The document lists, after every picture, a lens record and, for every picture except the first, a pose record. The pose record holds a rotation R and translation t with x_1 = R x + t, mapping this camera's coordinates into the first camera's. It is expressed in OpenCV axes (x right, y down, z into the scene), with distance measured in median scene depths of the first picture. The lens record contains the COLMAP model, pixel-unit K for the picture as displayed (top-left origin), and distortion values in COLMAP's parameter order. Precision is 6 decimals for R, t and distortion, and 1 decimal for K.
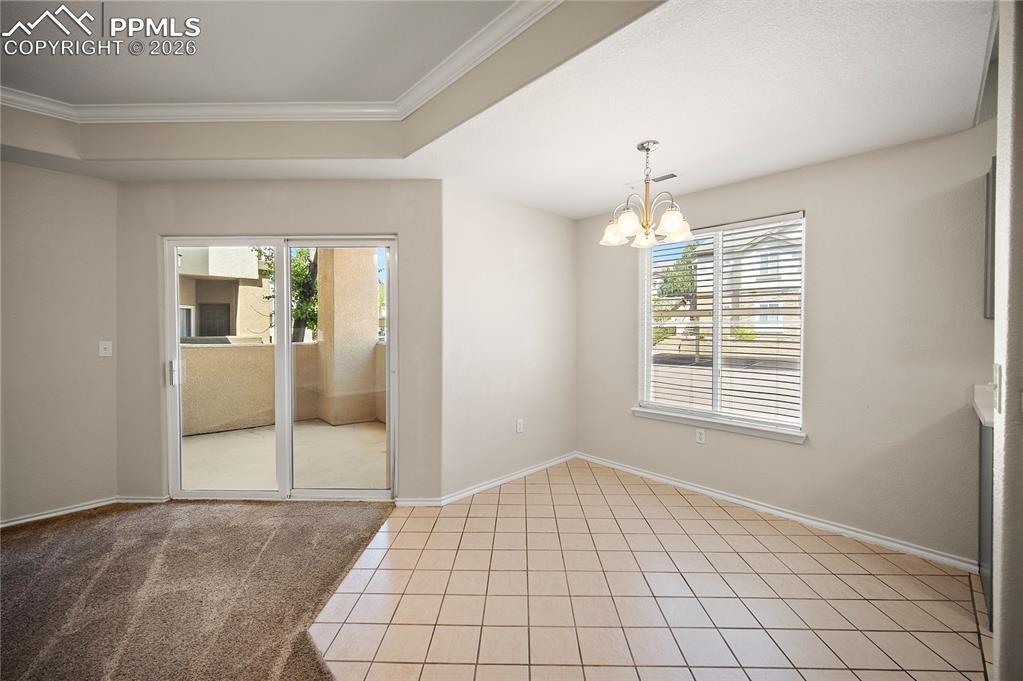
lens RADIAL K [[403.6, 0, 508.5], [0, 403.6, 335.0], [0, 0, 1]] dist [-0.003535, -0.000034]
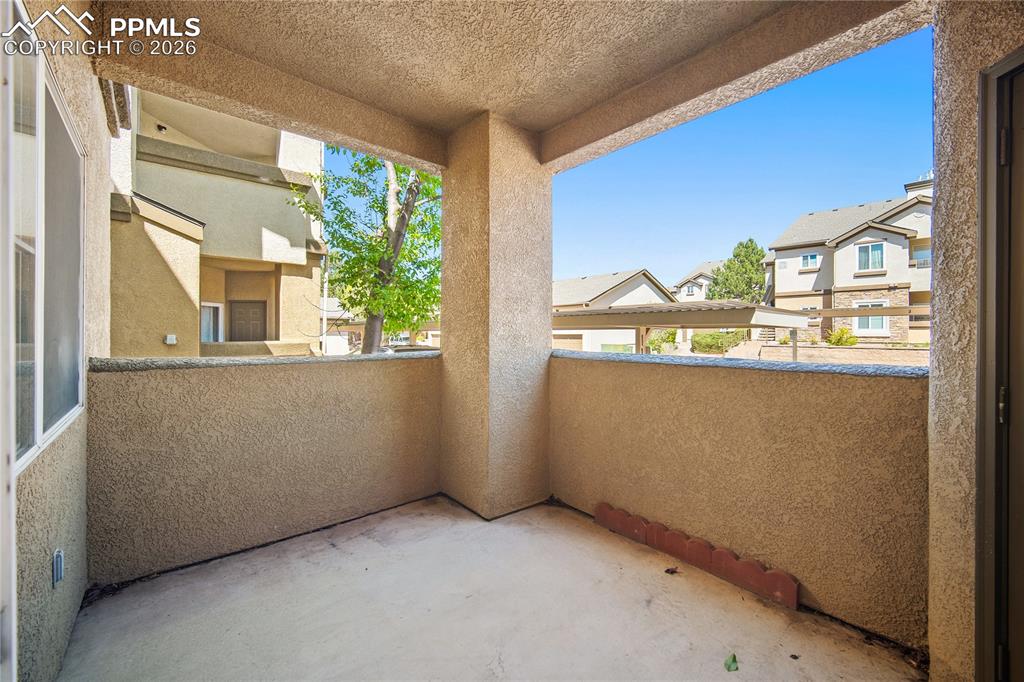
lens RADIAL K [[404.0, 0, 516.3], [0, 404.0, 335.5], [0, 0, 1]] dist [-0.003535, -0.000034]
pose [[0.999300, -0.001453, -0.037392, -0.705434], [0.000967, 0.999915, -0.013009, 0.005175], [0.037408, 0.012964, 0.999216, 0.928389]]
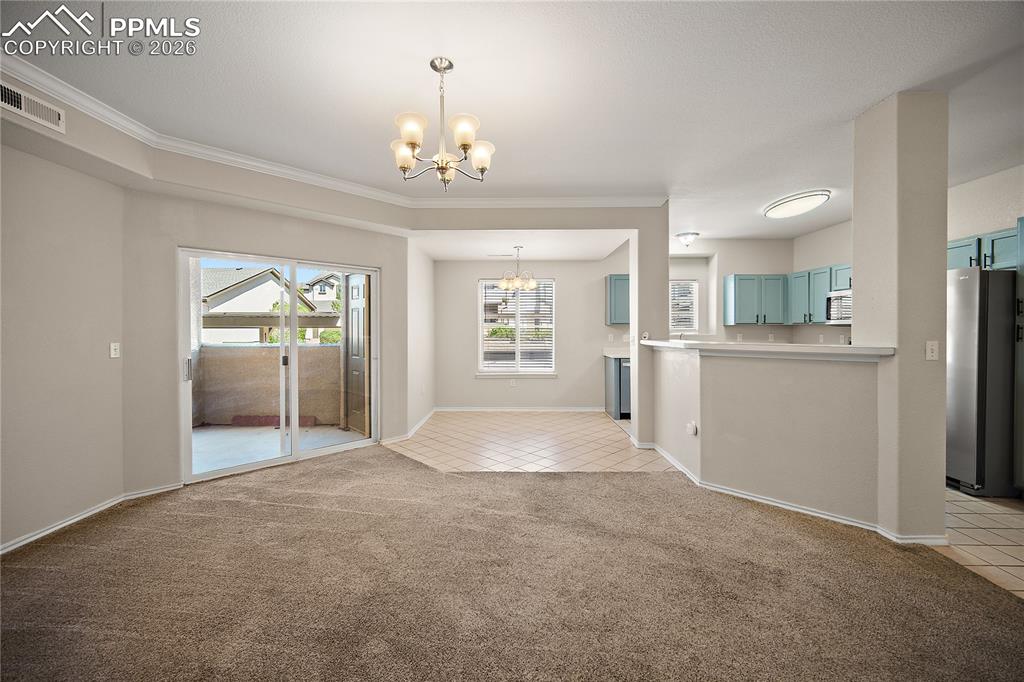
lens RADIAL K [[404.0, 0, 509.3], [0, 404.0, 335.1], [0, 0, 1]] dist [-0.003535, -0.000034]
pose [[0.701738, -0.012726, 0.712321, -0.993707], [0.015580, 0.999875, 0.002515, 0.008624], [-0.712265, 0.009333, 0.701849, -0.413799]]
